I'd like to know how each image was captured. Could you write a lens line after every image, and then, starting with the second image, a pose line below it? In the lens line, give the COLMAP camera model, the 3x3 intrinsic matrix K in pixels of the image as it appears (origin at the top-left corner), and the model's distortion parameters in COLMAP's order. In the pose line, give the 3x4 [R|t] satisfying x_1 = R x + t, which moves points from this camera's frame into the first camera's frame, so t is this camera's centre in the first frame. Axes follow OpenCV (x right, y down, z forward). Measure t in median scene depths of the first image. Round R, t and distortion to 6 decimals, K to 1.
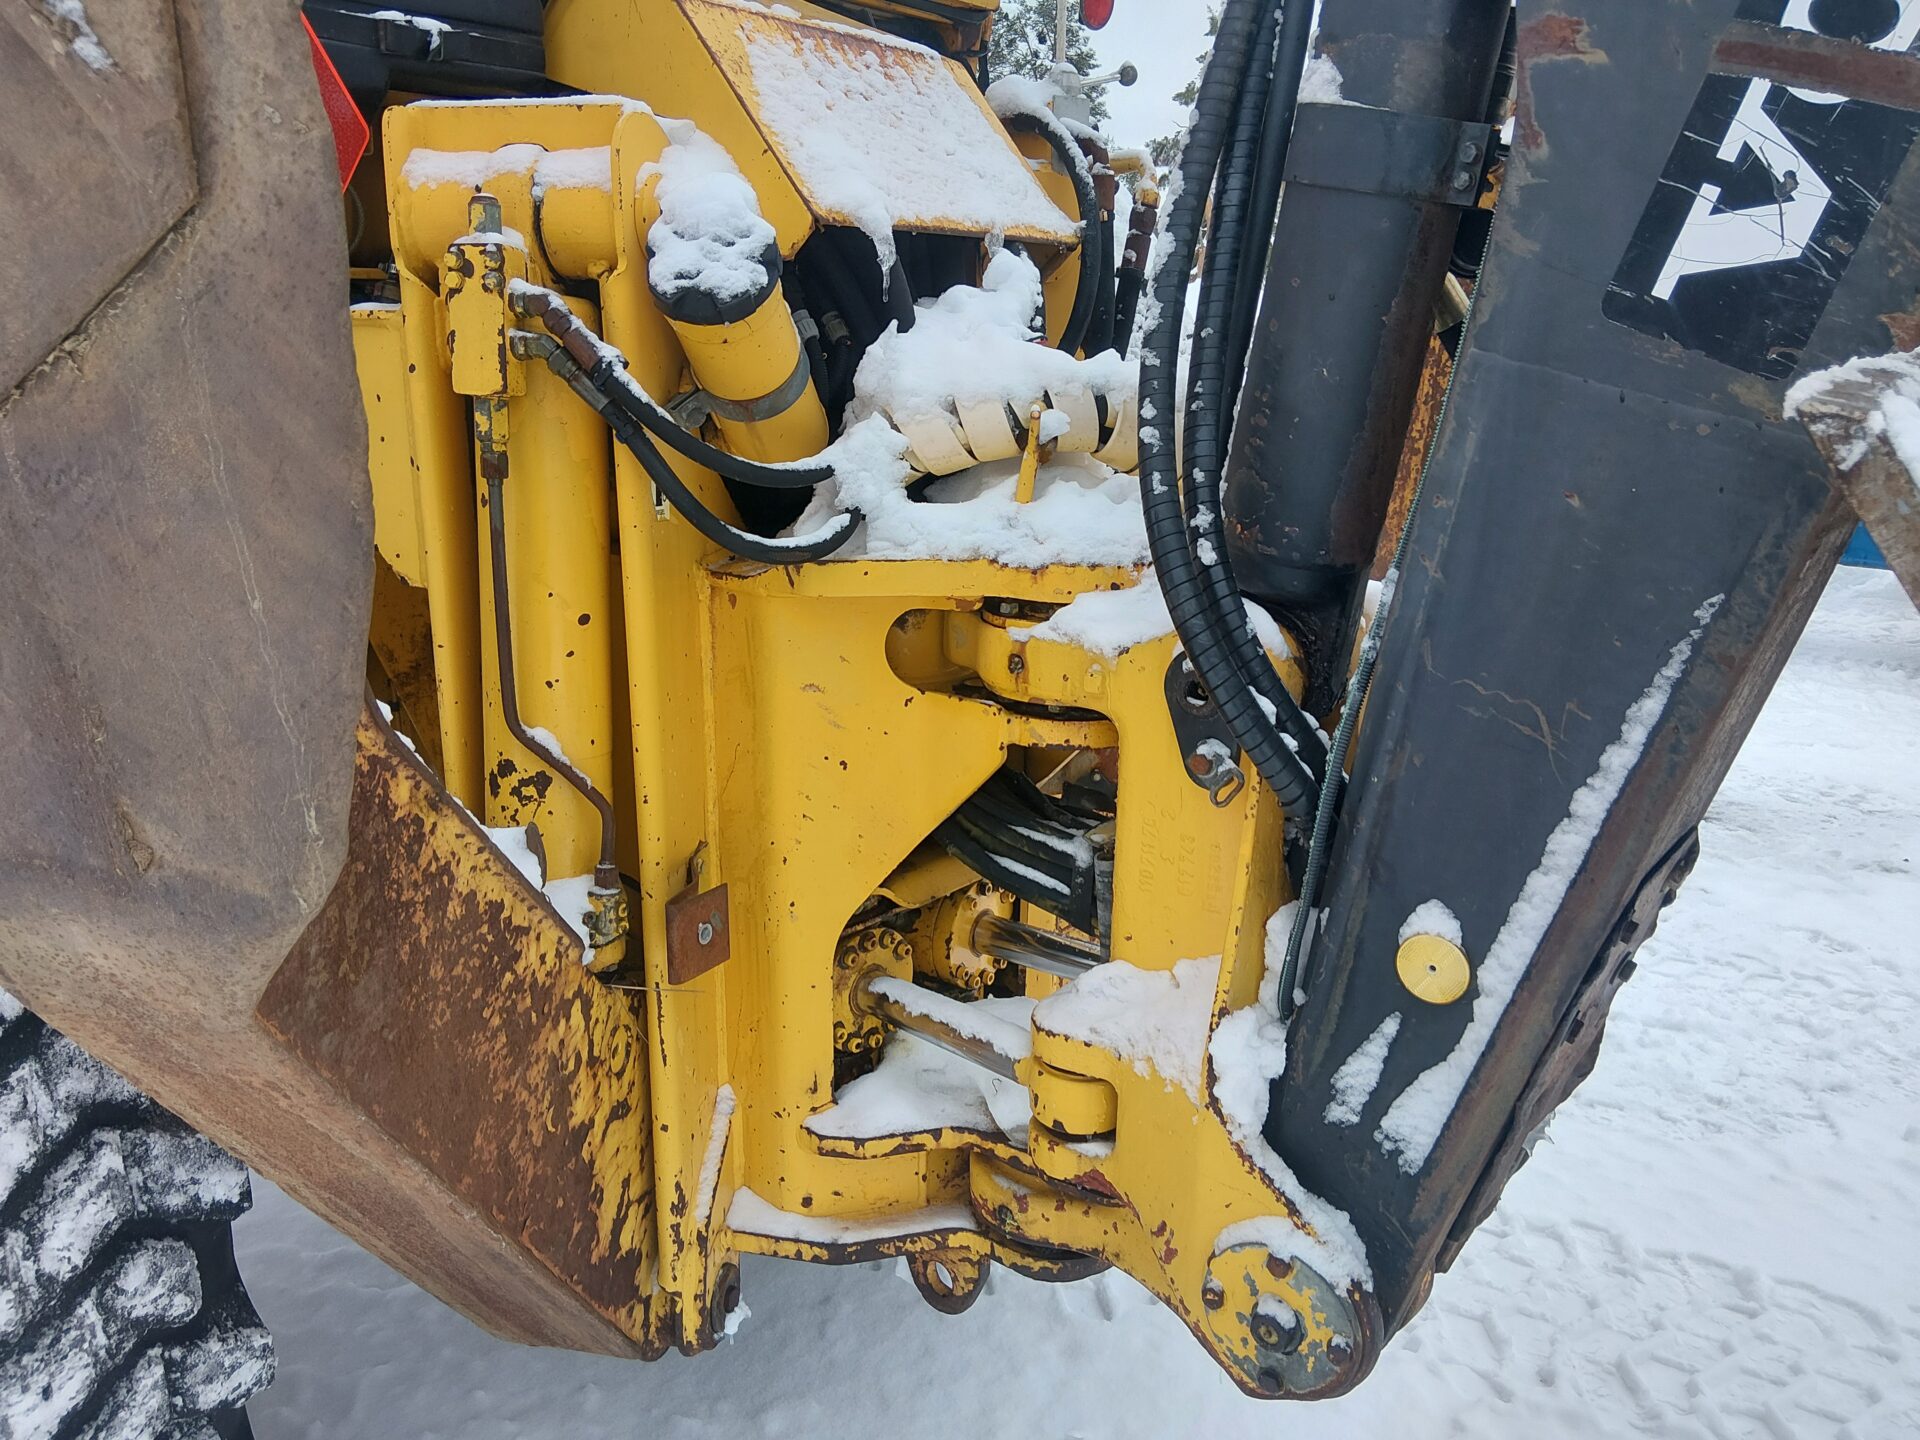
lens RADIAL K [[1440.4, 0, 962.1], [0, 1440.4, 710.8], [0, 0, 1]] dist [0.116925, -0.183624]
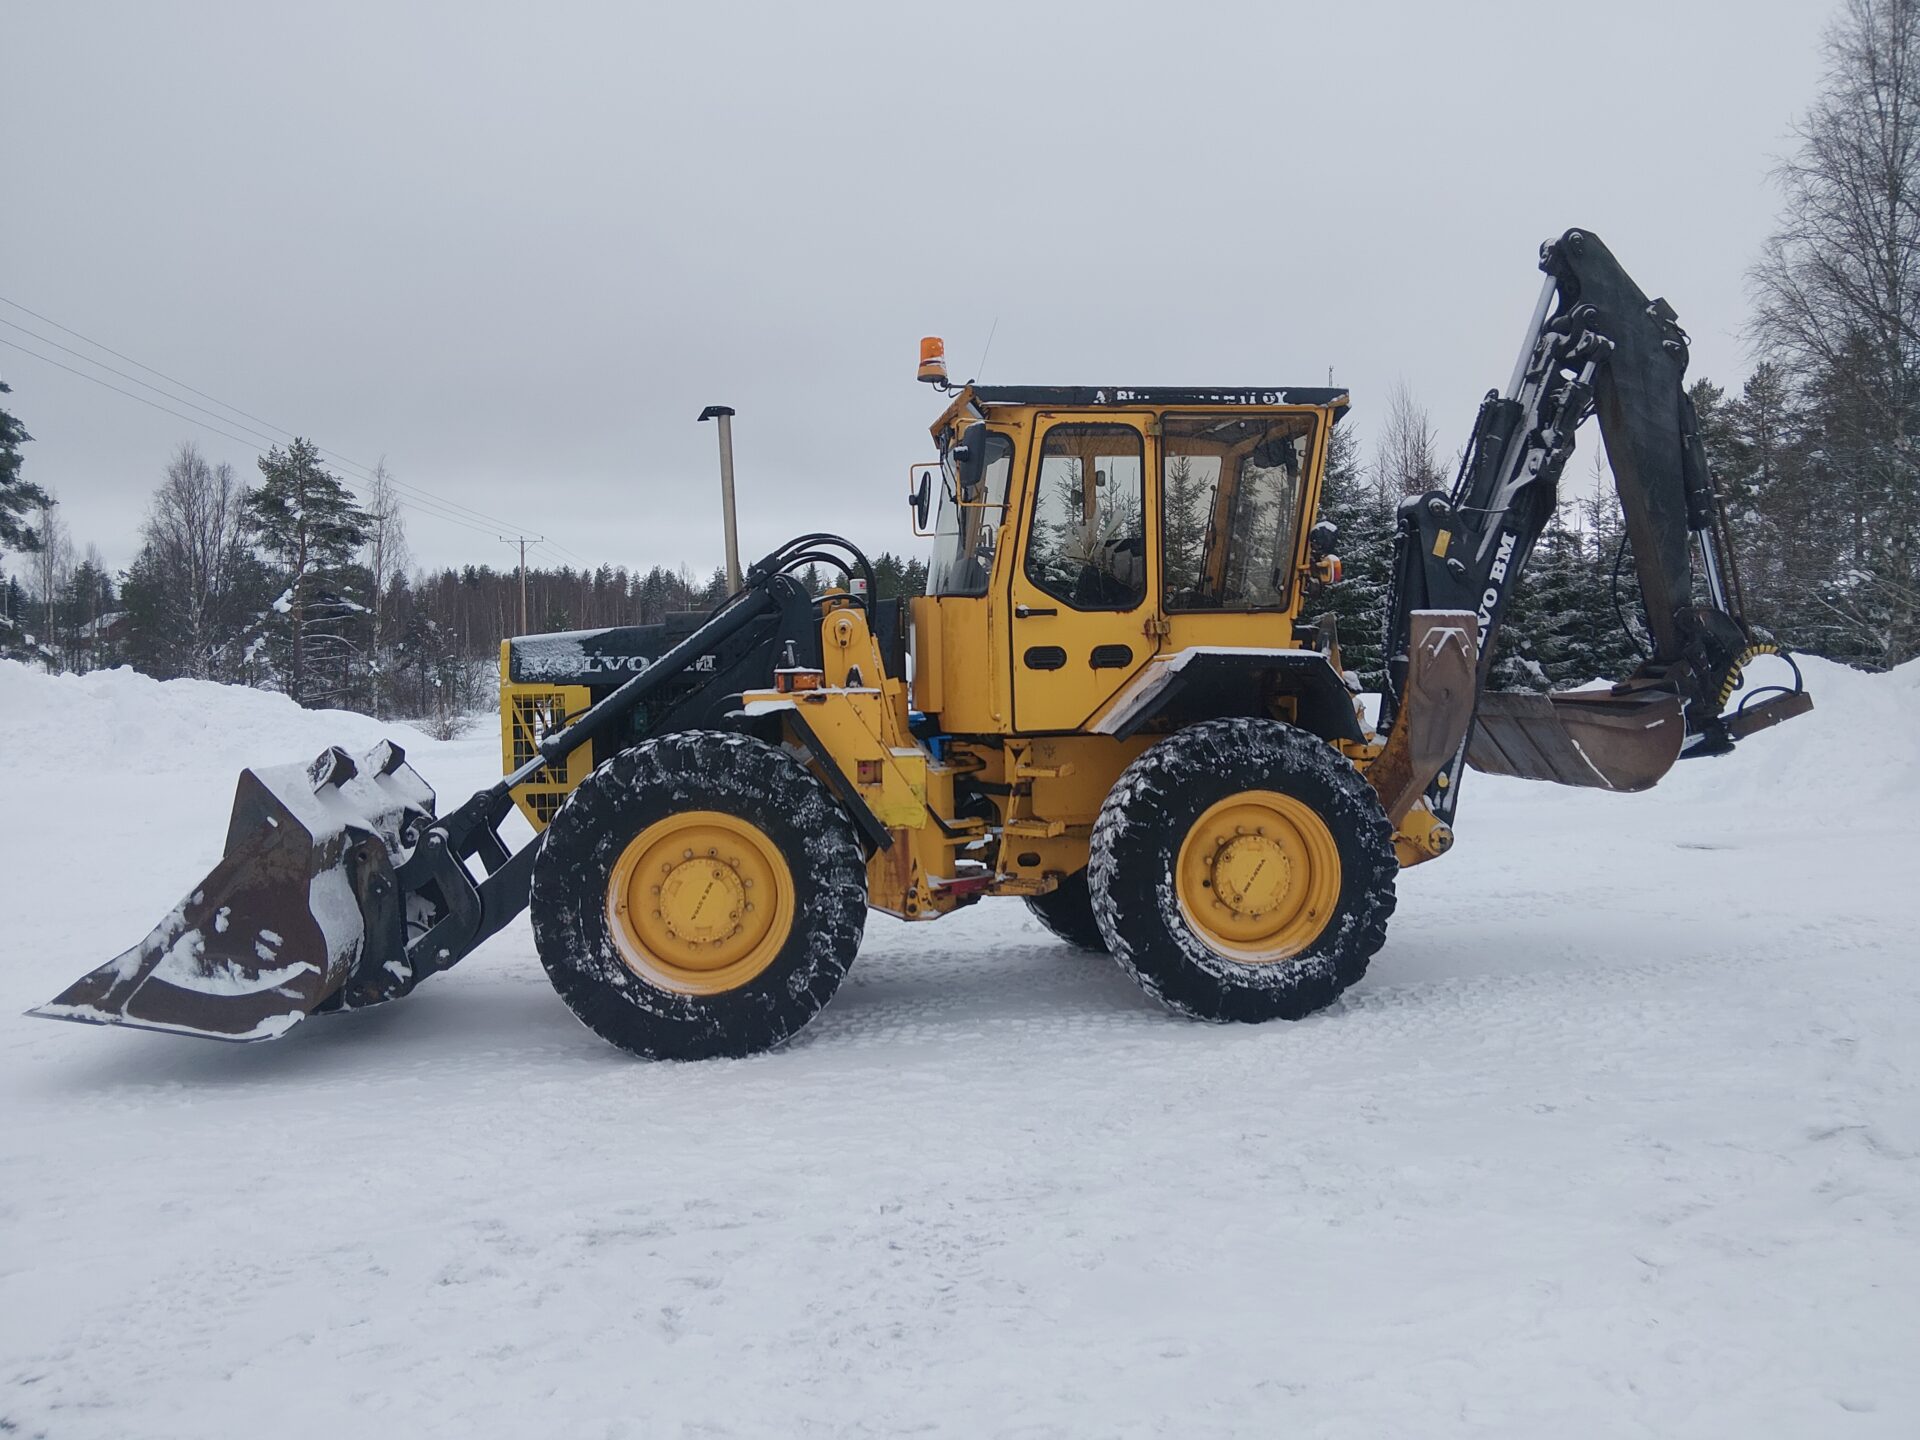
lens RADIAL K [[1439.0, 0, 962.0], [0, 1439.0, 705.4], [0, 0, 1]] dist [0.124861, -0.219951]
pose [[0.648837, -0.039220, 0.759916, -5.581603], [0.227304, 0.963062, -0.144373, 0.268739], [-0.726184, 0.266406, 0.633785, -1.568190]]
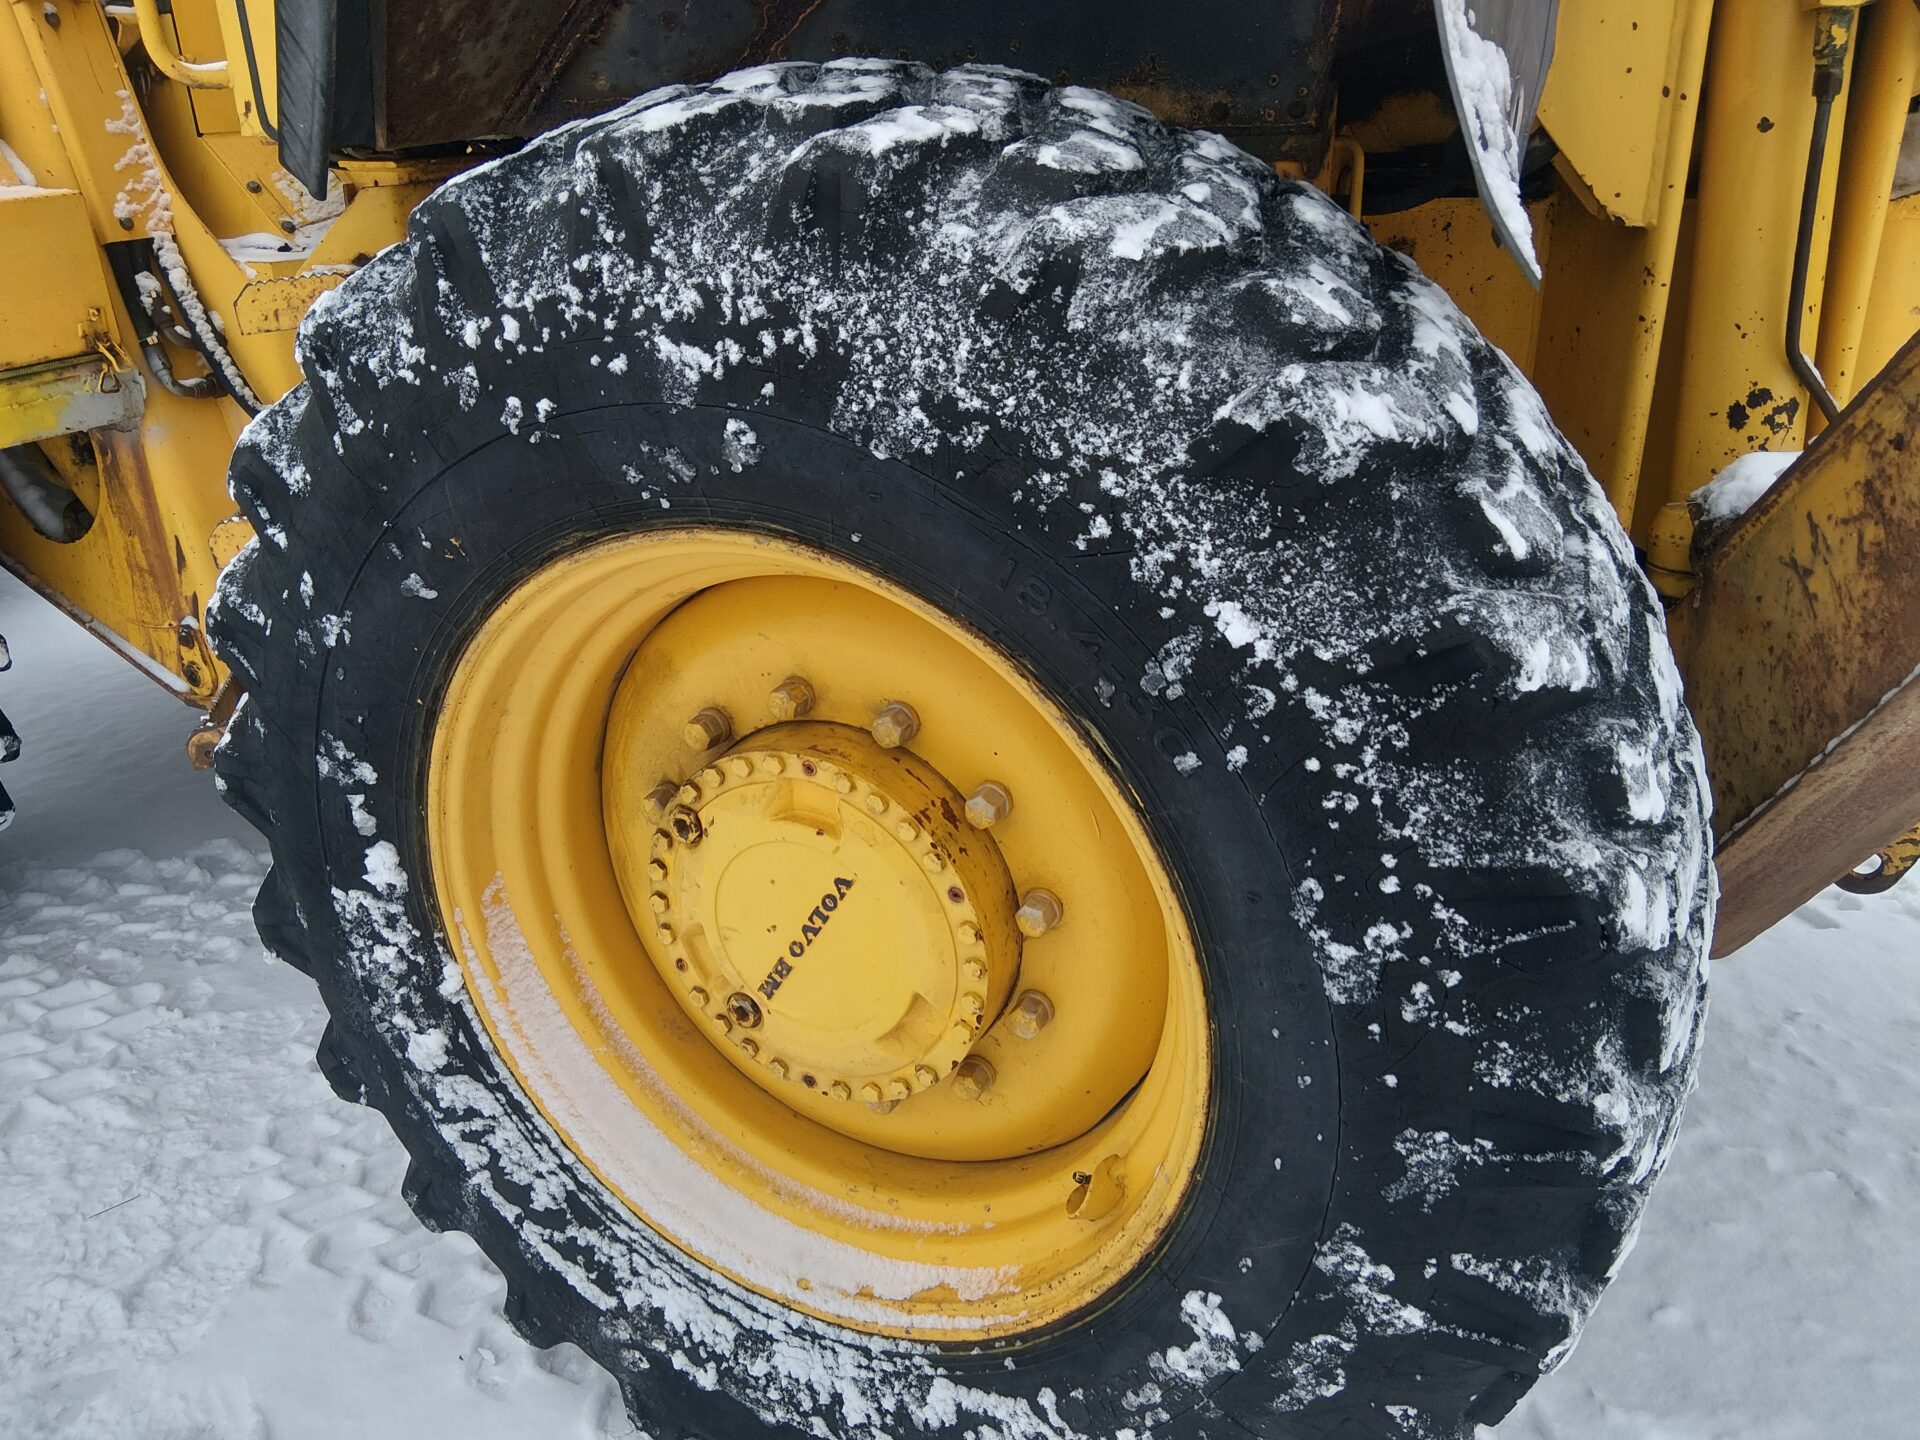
lens RADIAL K [[1440.4, 0, 962.1], [0, 1440.4, 710.8], [0, 0, 1]] dist [0.116925, -0.183624]
pose [[0.973162, -0.124534, 0.193512, -1.123446], [0.097554, 0.984872, 0.143216, 0.053283], [-0.208419, -0.120495, 0.970589, 0.093692]]
